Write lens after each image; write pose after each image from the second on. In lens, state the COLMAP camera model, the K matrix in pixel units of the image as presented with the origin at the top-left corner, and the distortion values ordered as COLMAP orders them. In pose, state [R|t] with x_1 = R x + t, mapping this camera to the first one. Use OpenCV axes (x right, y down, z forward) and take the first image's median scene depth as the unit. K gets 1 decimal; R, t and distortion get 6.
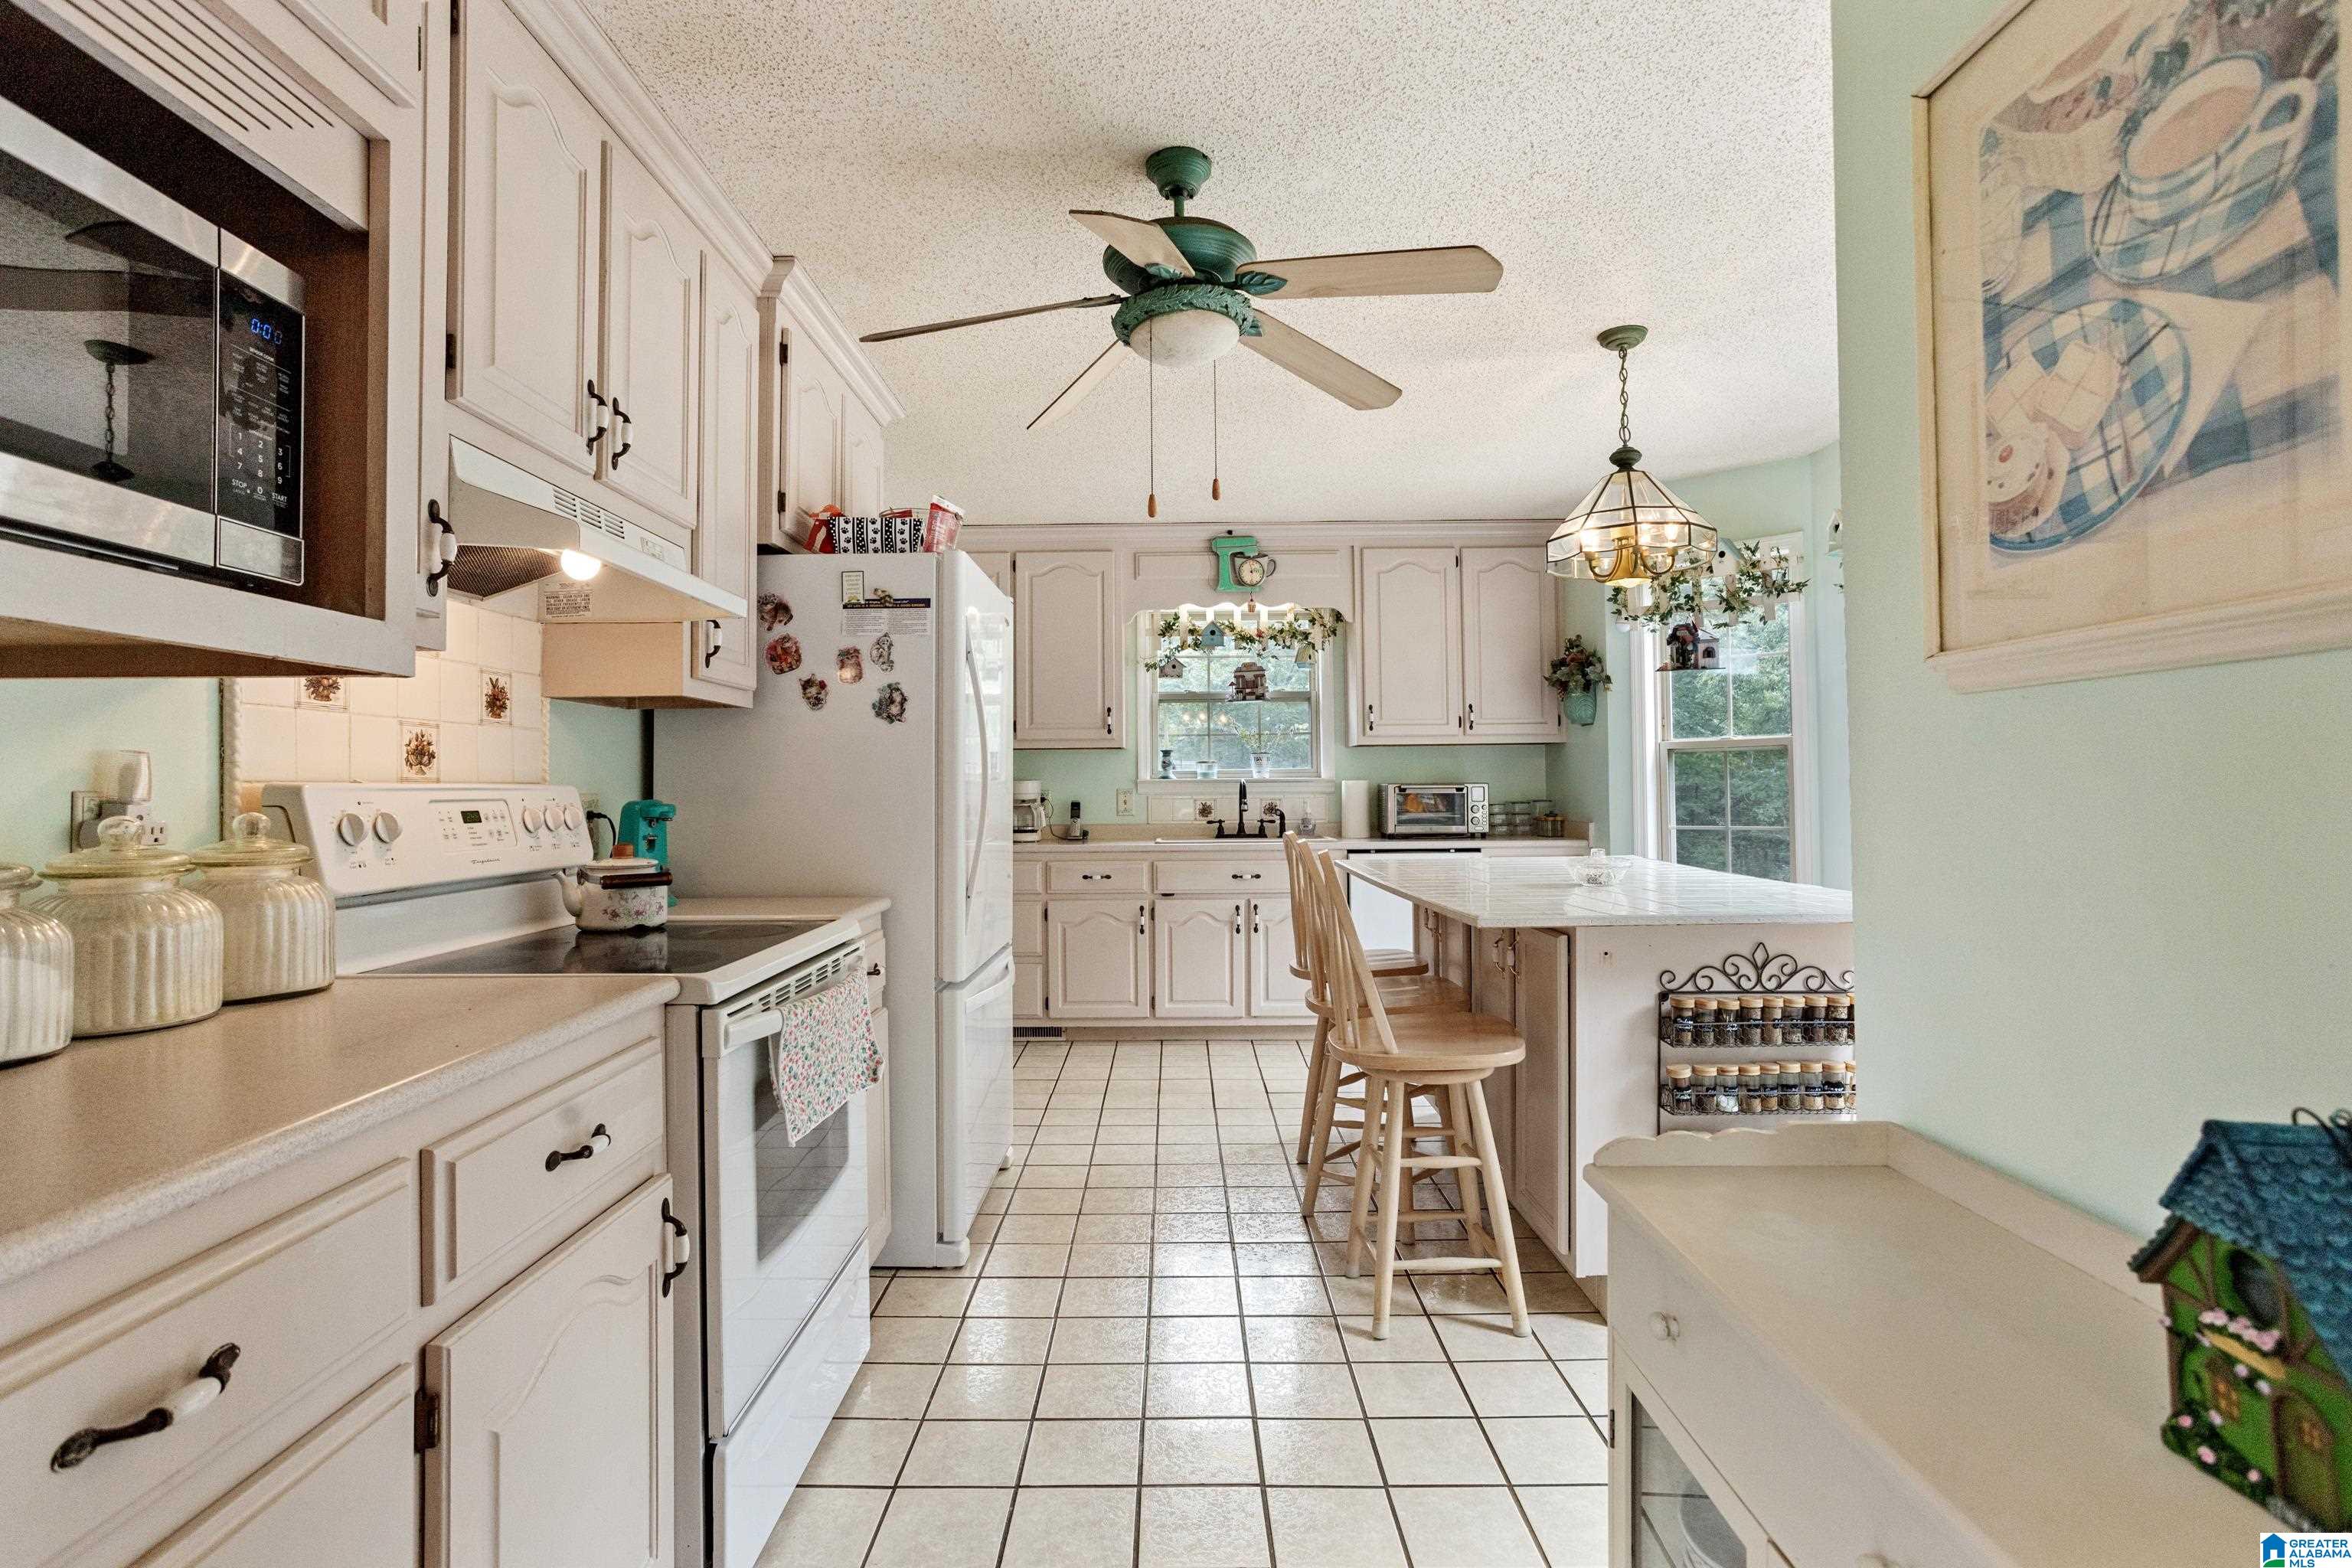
lens RADIAL K [[1143.7, 0, 1162.0], [0, 1143.7, 765.3], [0, 0, 1]] dist [-0.055657, 0.037769]
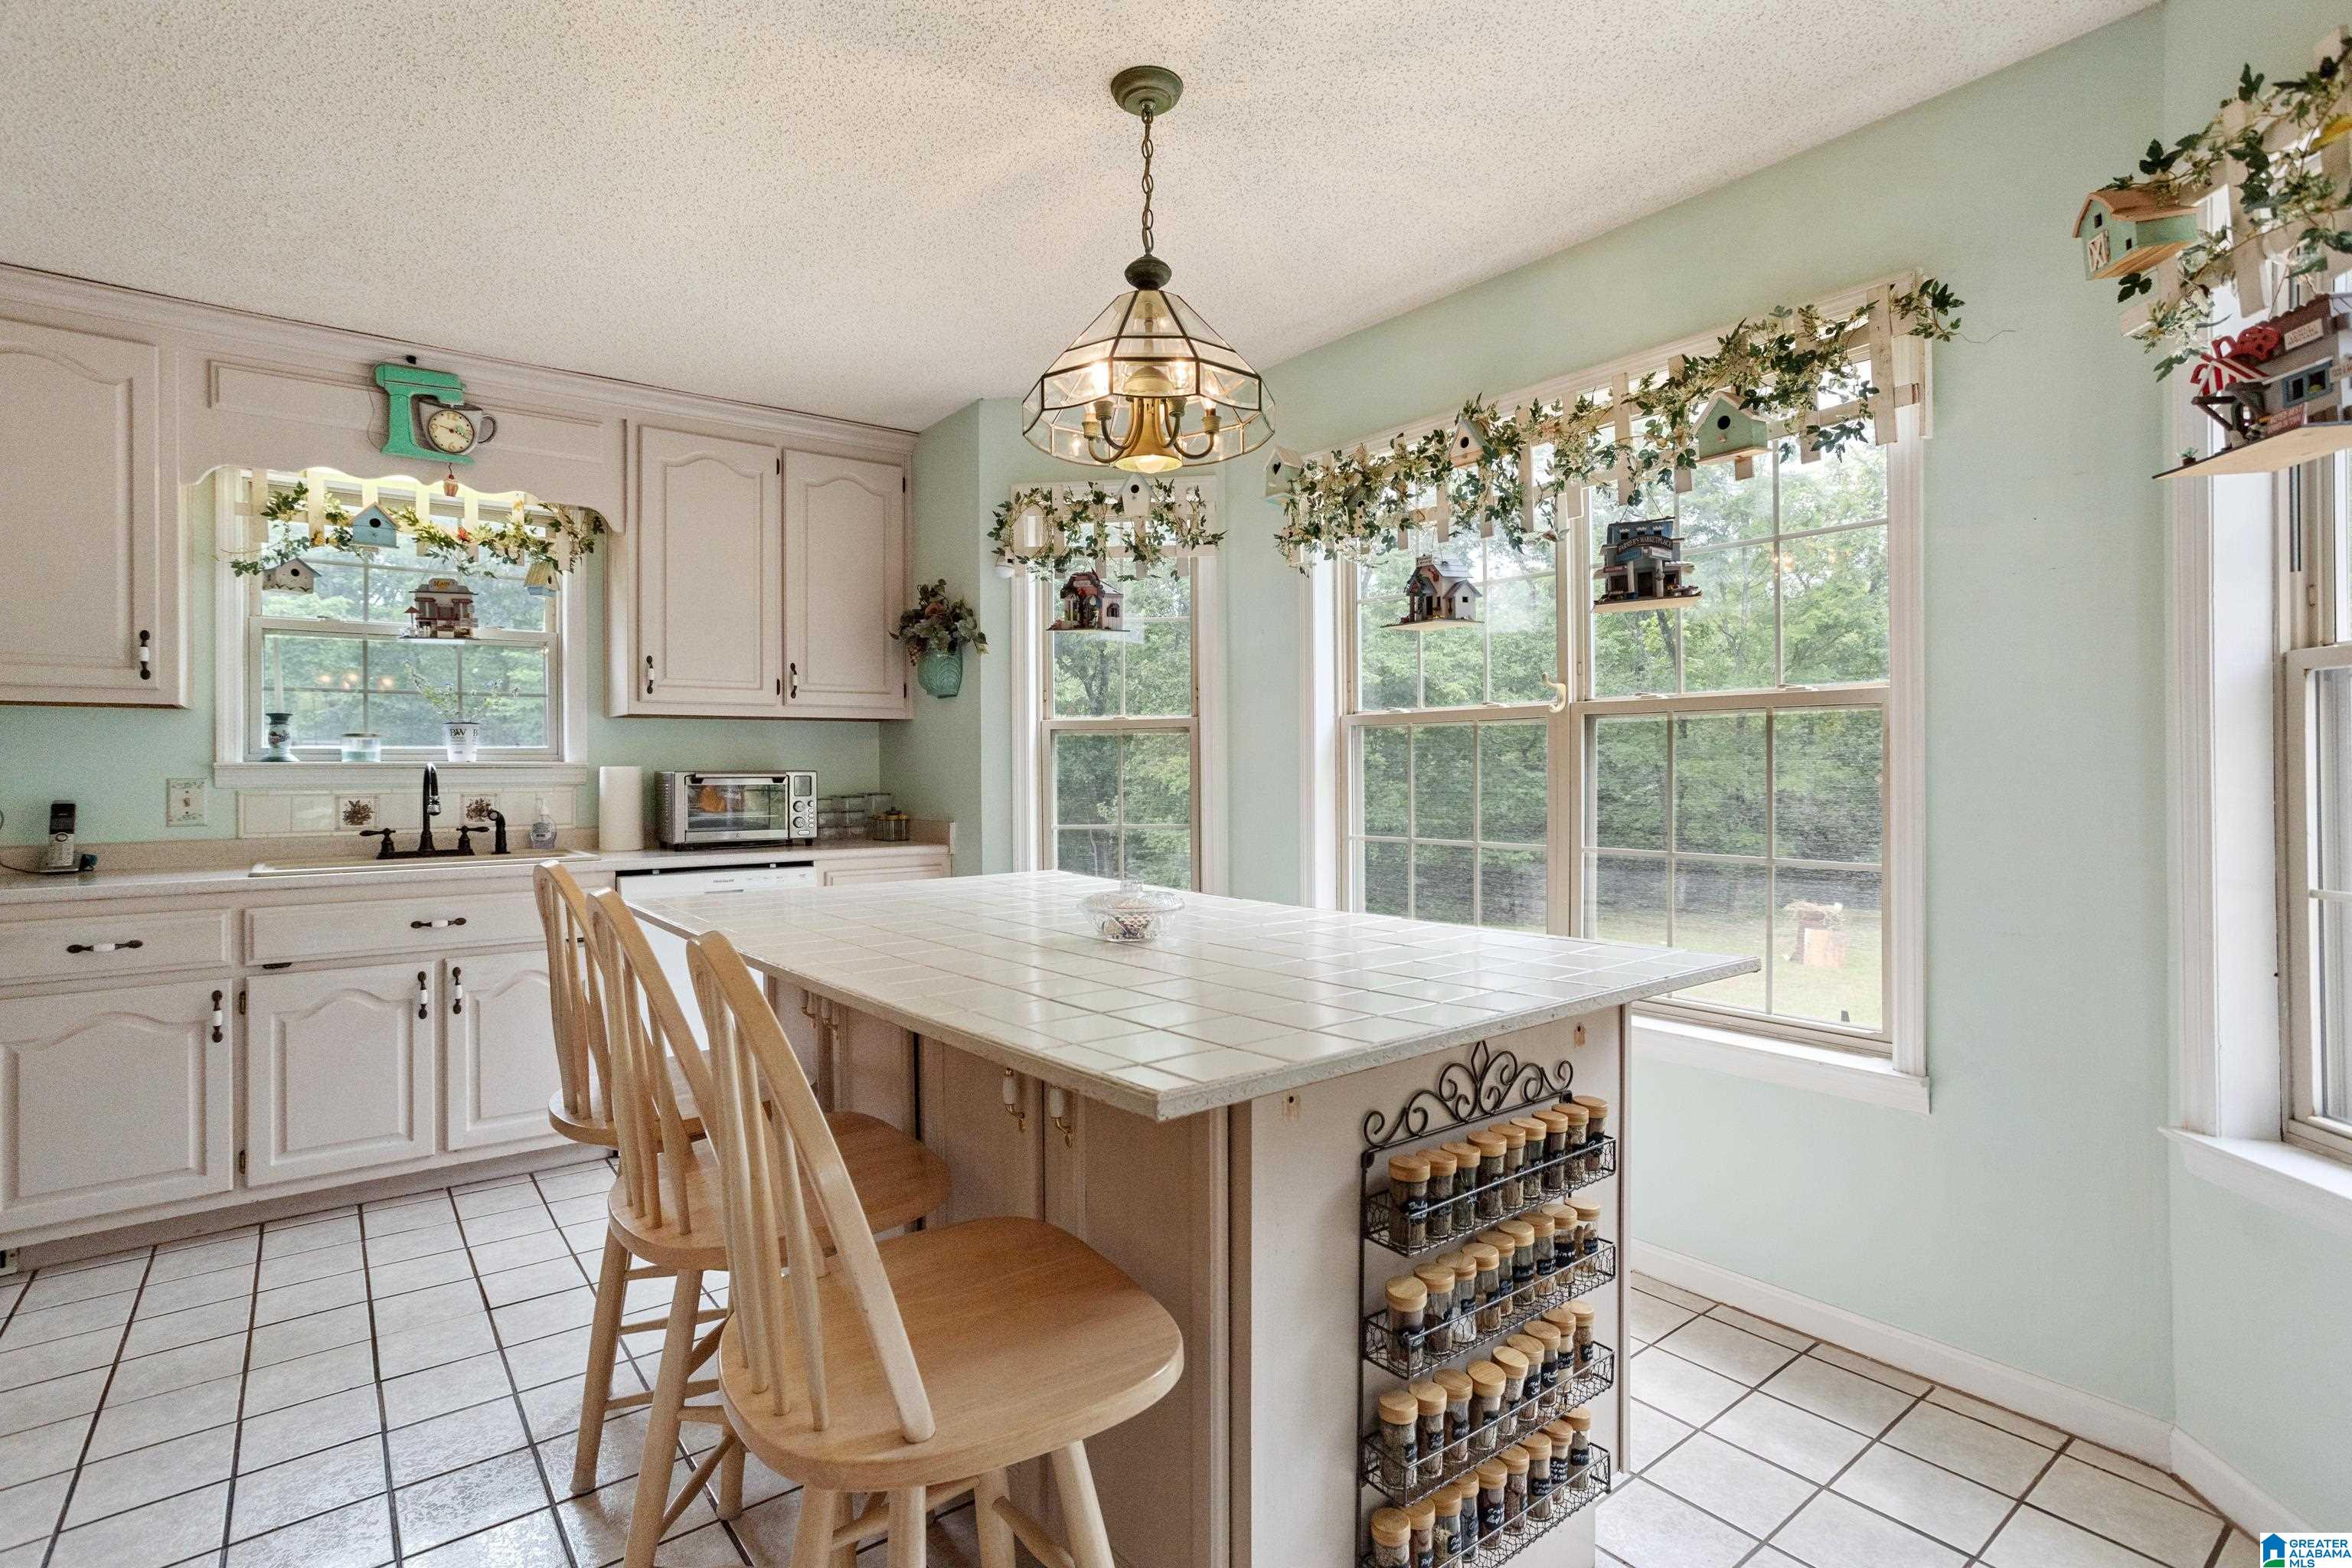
lens RADIAL K [[1143.7, 0, 1162.0], [0, 1143.7, 765.3], [0, 0, 1]] dist [-0.055657, 0.037769]
pose [[0.789839, 0.005779, 0.613287, 0.009933], [-0.012510, 0.999899, 0.006690, 0.004211], [-0.613186, -0.012956, 0.789832, 0.276272]]
